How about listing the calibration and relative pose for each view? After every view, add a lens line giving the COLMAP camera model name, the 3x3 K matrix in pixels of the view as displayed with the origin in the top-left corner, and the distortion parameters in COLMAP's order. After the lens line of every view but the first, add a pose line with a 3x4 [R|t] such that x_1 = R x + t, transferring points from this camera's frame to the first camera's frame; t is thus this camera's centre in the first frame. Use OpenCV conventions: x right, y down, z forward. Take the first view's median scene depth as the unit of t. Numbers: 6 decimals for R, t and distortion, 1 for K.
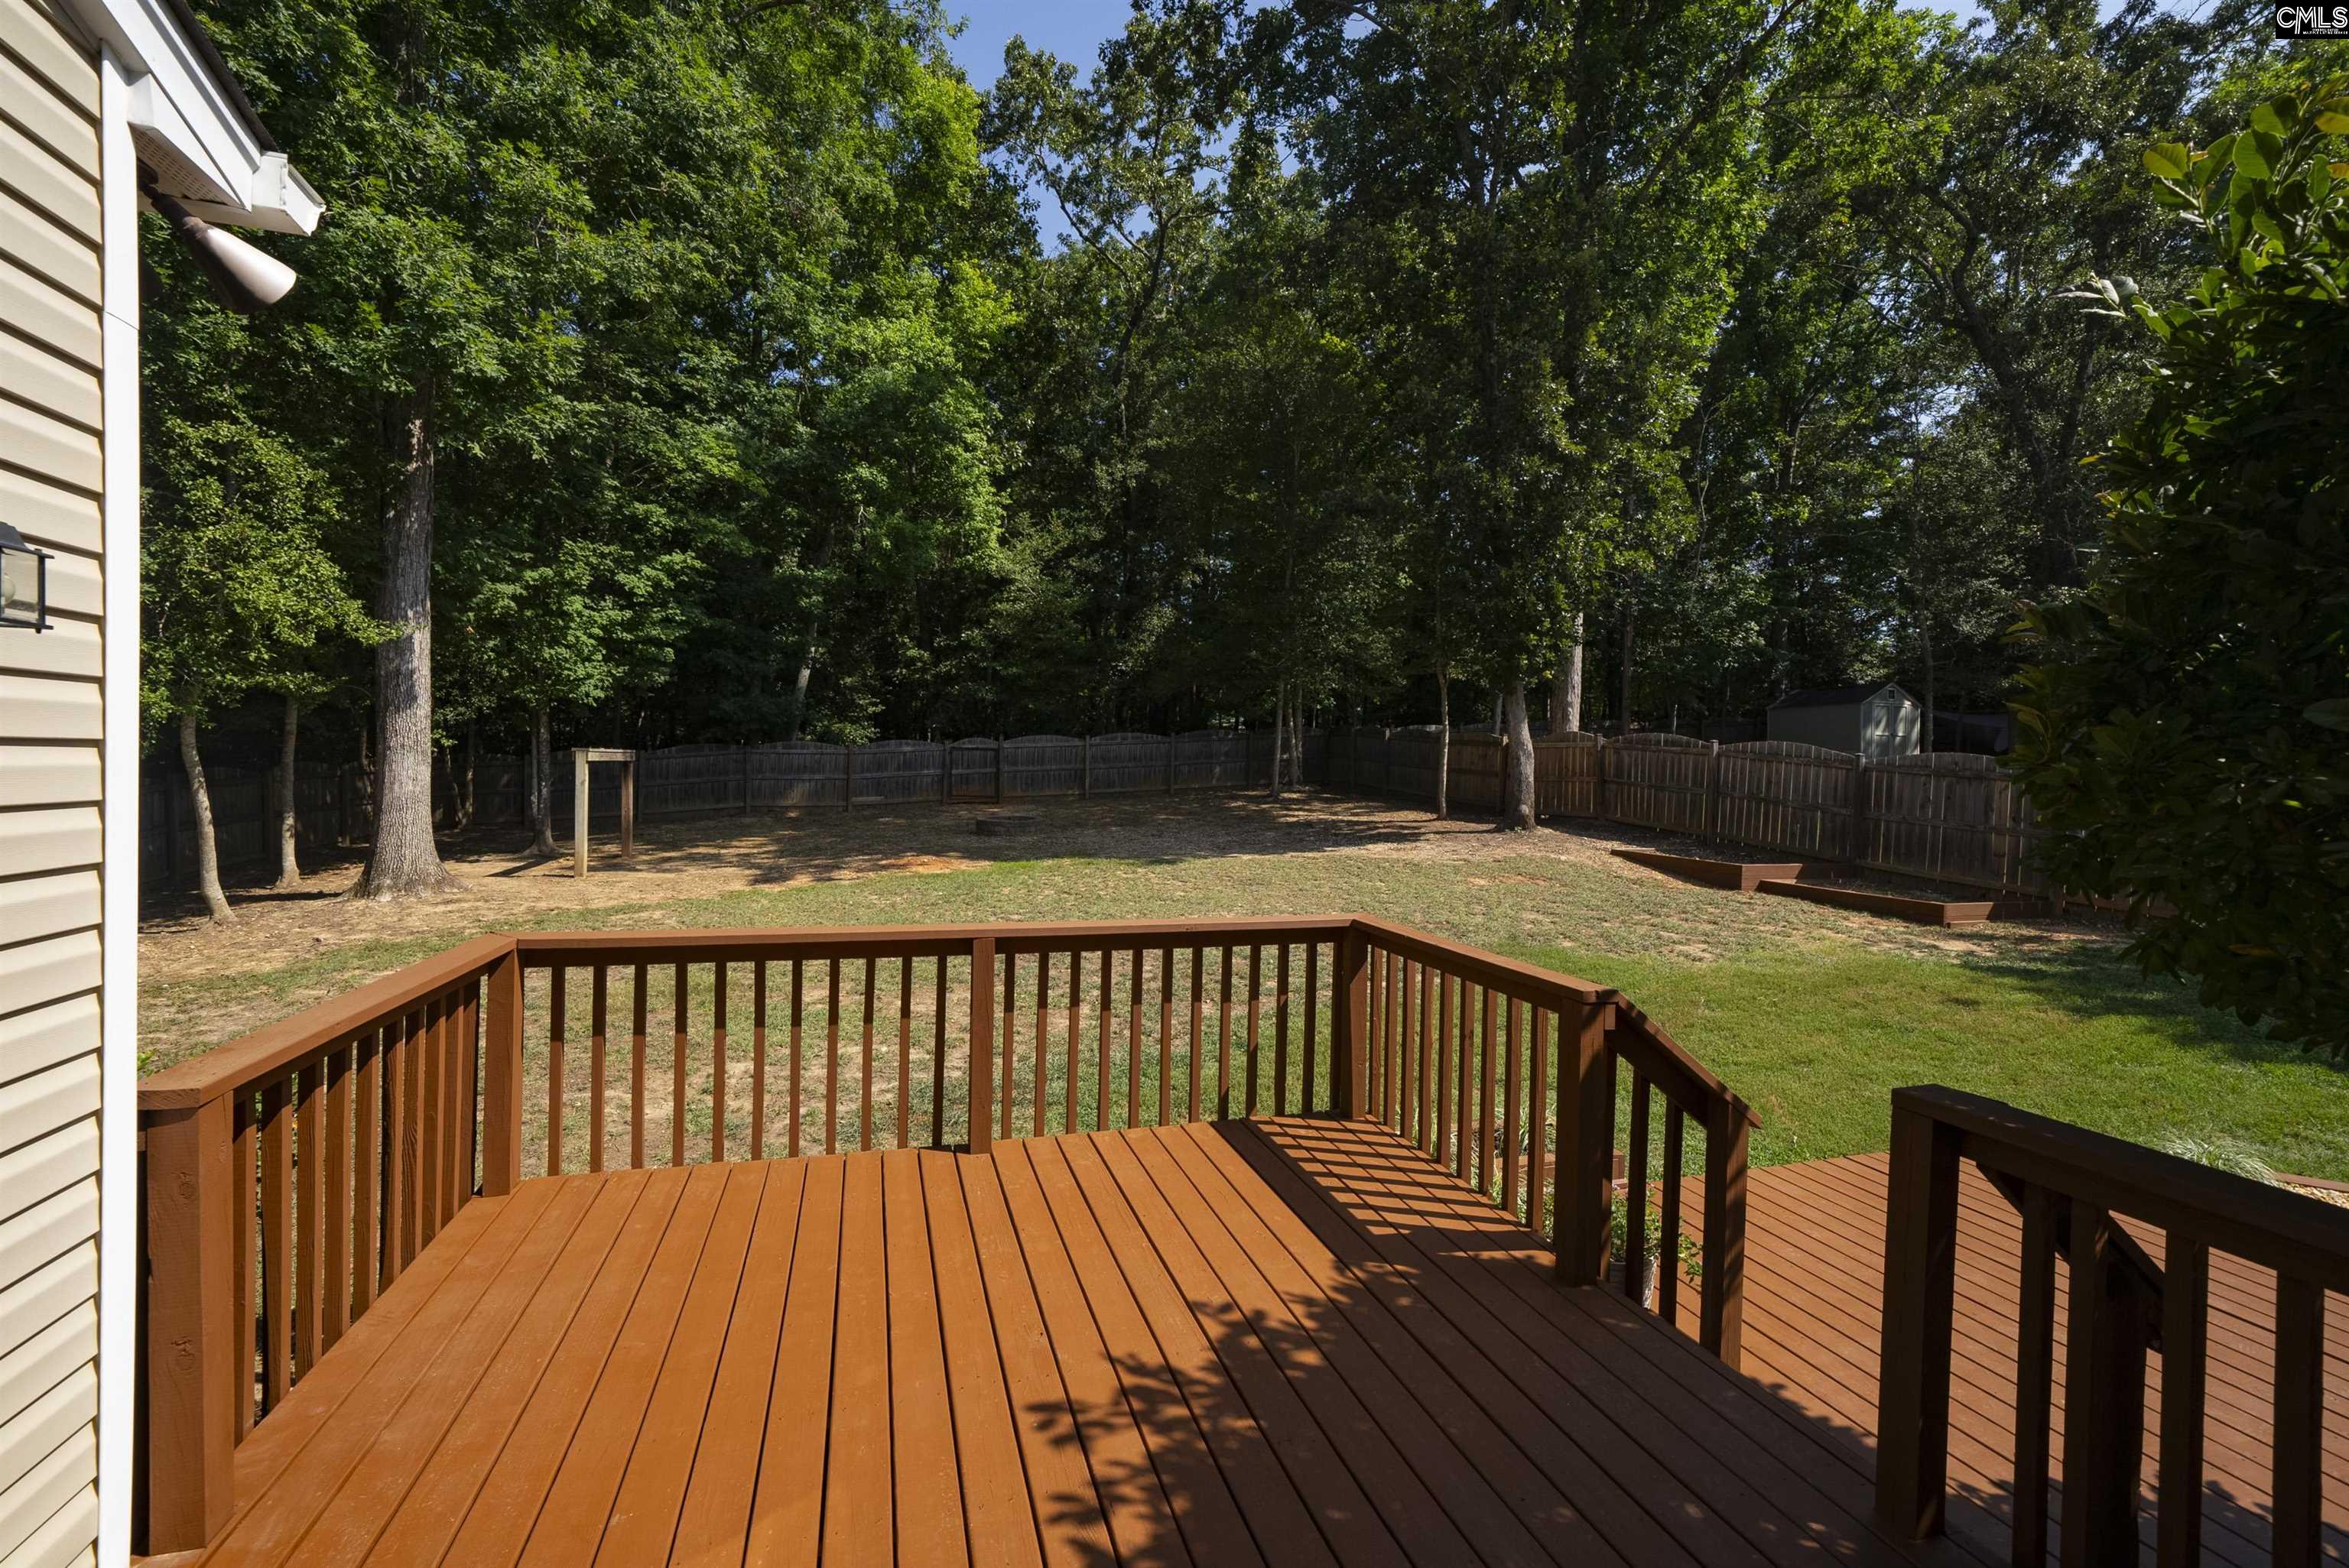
lens RADIAL K [[998.7, 0, 1141.1], [0, 998.7, 776.8], [0, 0, 1]] dist [-0.001394, -0.000084]
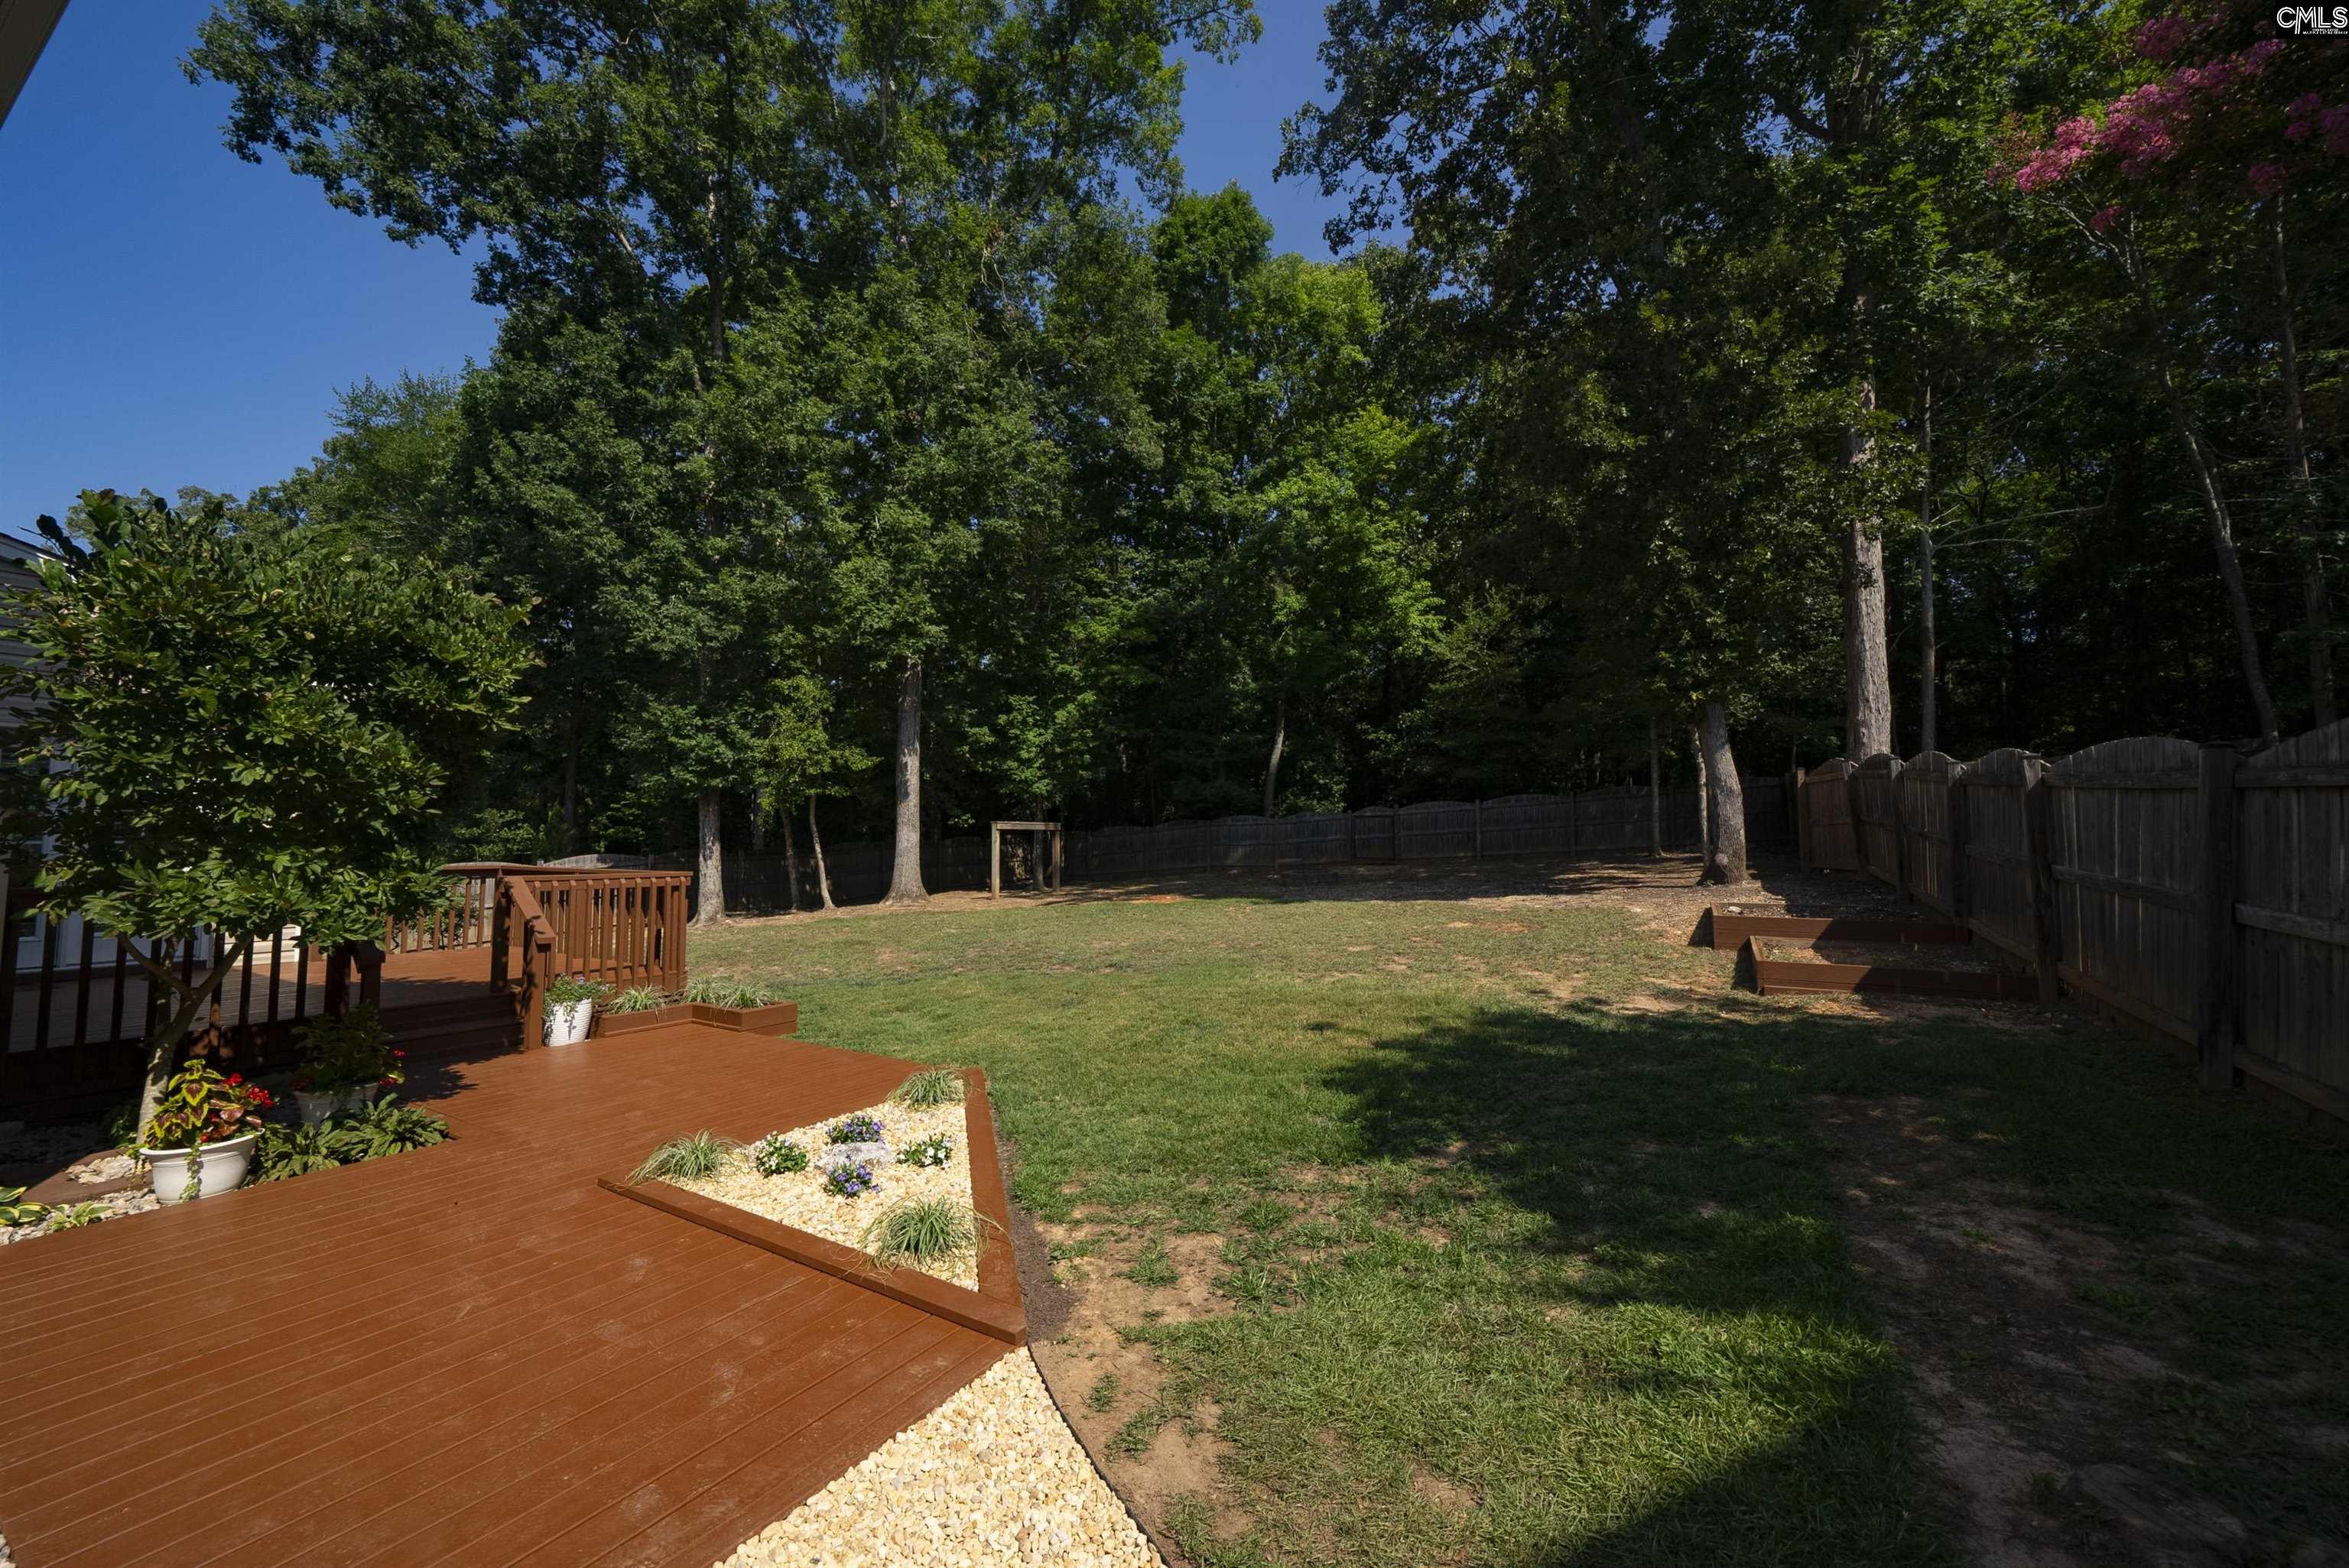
lens RADIAL K [[998.7, 0, 1141.1], [0, 998.7, 776.8], [0, 0, 1]] dist [-0.001394, -0.000084]
pose [[0.671959, -0.068034, -0.737457, 0.701653], [0.003365, 0.996042, -0.088823, 0.038789], [0.740581, 0.057204, 0.669528, 0.049039]]
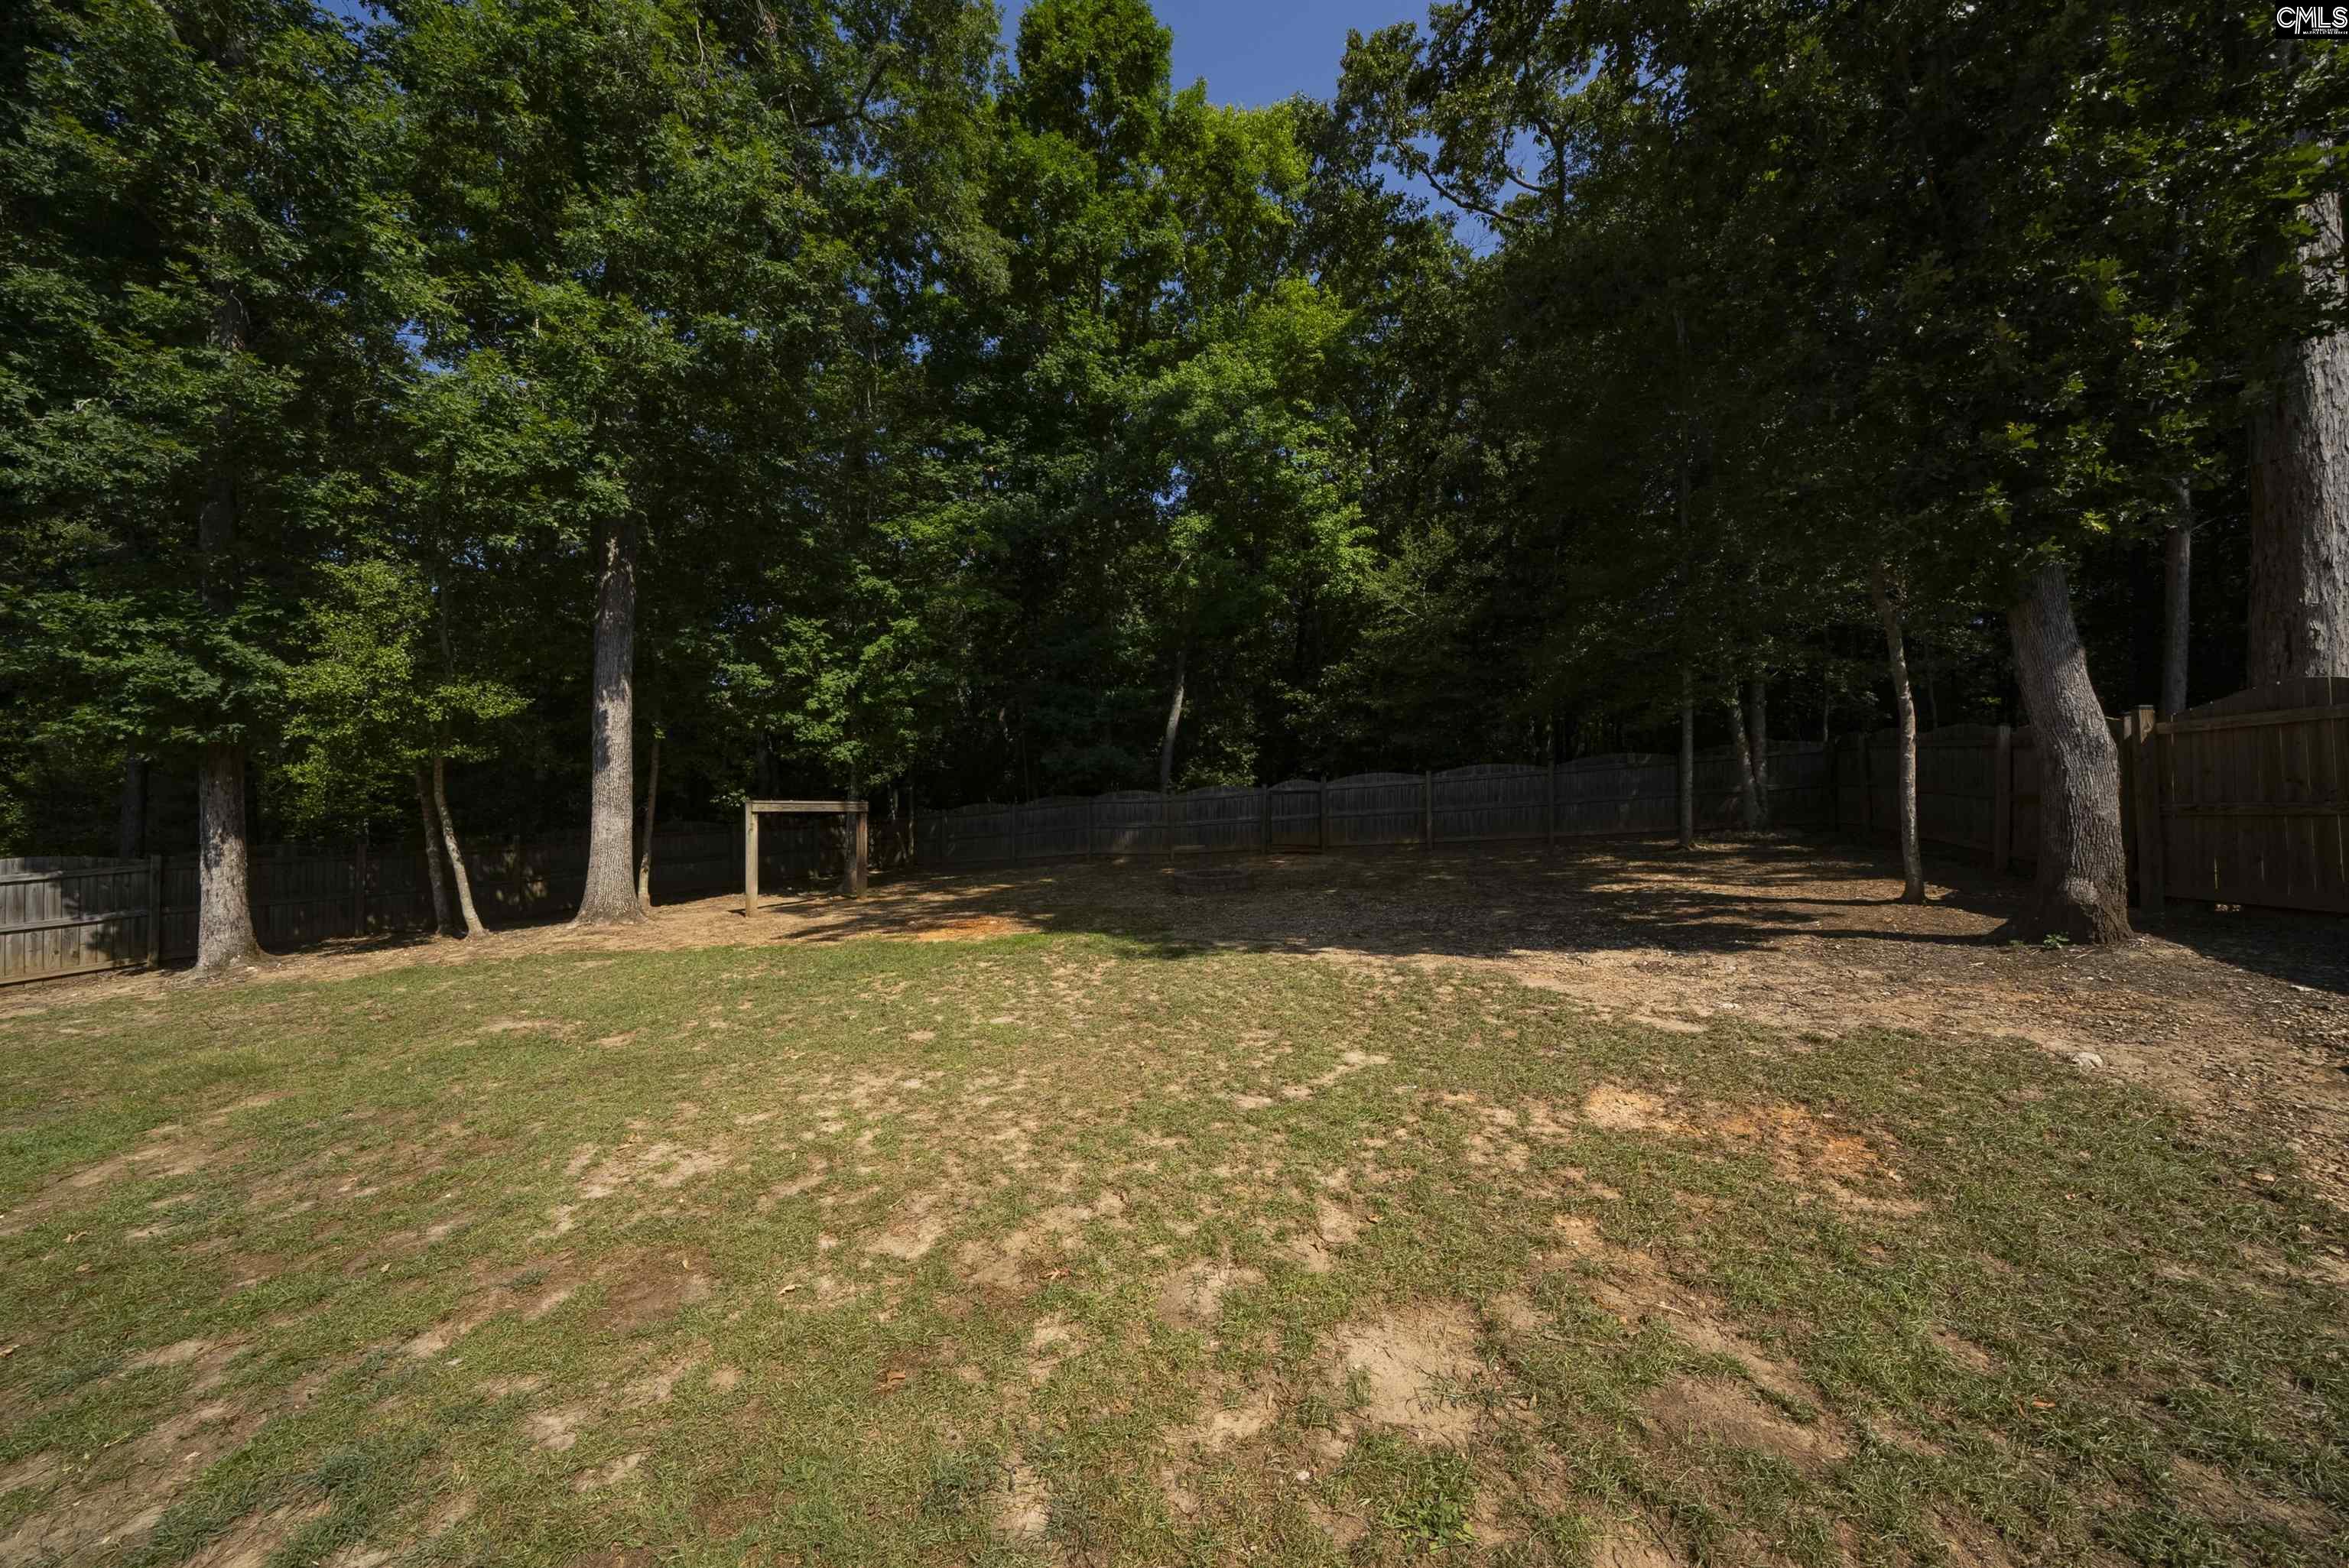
lens RADIAL K [[812.3, 0, 1164.6], [0, 812.3, 786.7], [0, 0, 1]] dist [-0.026110, -0.000009]
pose [[0.747565, -0.040154, -0.662974, 0.318552], [0.008288, 0.998657, -0.051140, 0.004949], [0.664137, 0.032736, 0.746893, 0.532807]]
